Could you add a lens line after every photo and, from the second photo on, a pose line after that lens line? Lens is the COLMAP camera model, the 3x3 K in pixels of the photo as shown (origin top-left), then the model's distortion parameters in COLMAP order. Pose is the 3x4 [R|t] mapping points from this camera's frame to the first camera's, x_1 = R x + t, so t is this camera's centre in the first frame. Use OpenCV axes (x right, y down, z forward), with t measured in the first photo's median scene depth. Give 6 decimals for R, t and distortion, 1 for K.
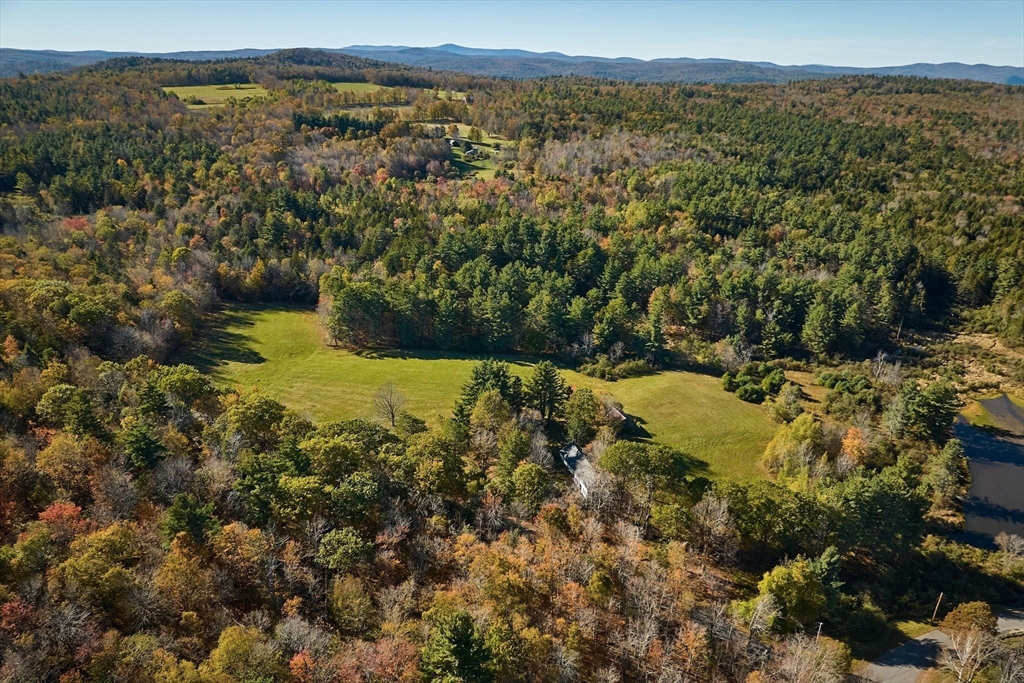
lens RADIAL K [[752.0, 0, 548.8], [0, 752.0, 377.8], [0, 0, 1]] dist [-0.024512, -0.010122]
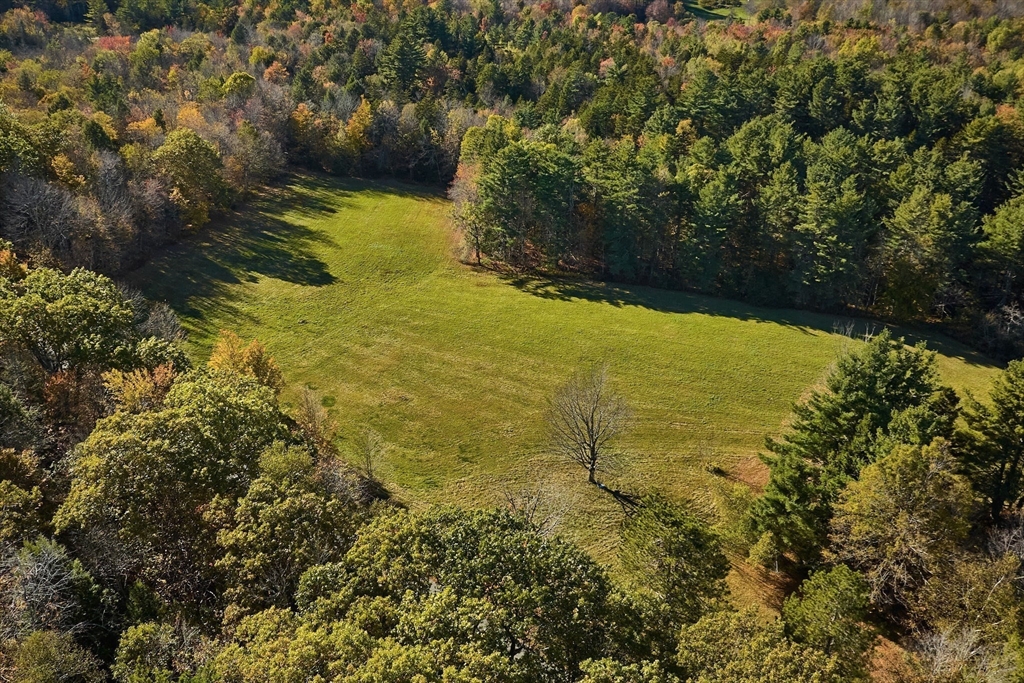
lens RADIAL K [[847.9, 0, 509.6], [0, 847.9, 347.0], [0, 0, 1]] dist [-0.037057, 0.010375]
pose [[0.963294, 0.109424, -0.245136, -0.110452], [-0.102066, 0.993867, 0.042562, -0.013181], [0.248290, -0.015980, 0.968554, 0.426806]]
